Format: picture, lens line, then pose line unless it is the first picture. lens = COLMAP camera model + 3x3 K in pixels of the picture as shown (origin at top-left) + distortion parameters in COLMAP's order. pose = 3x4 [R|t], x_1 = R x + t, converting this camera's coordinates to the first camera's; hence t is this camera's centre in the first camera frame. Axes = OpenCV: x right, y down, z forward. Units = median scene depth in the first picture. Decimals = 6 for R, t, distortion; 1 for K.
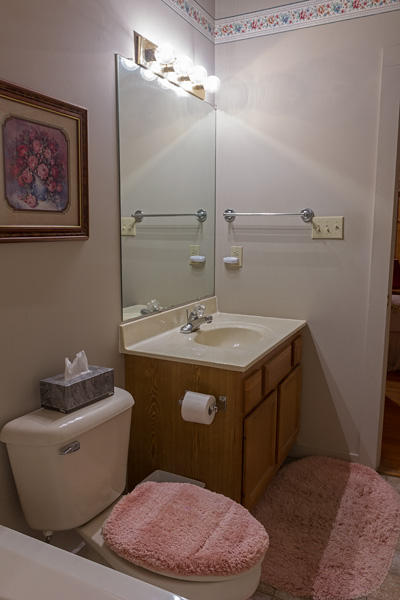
lens RADIAL K [[468.2, 0, 199.7], [0, 468.2, 300.3], [0, 0, 1]] dist [-0.052966, 0.040976]
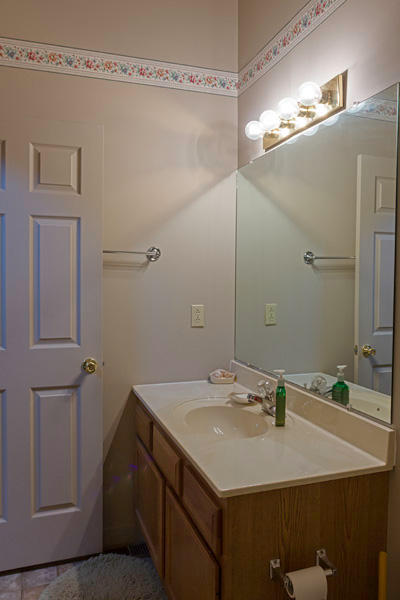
lens RADIAL K [[468.2, 0, 199.4], [0, 468.2, 299.6], [0, 0, 1]] dist [-0.052966, 0.040976]
pose [[0.708034, -0.024361, 0.705758, -0.589388], [0.091554, 0.994137, -0.057534, -0.025506], [-0.700218, 0.105351, 0.706113, 0.266989]]
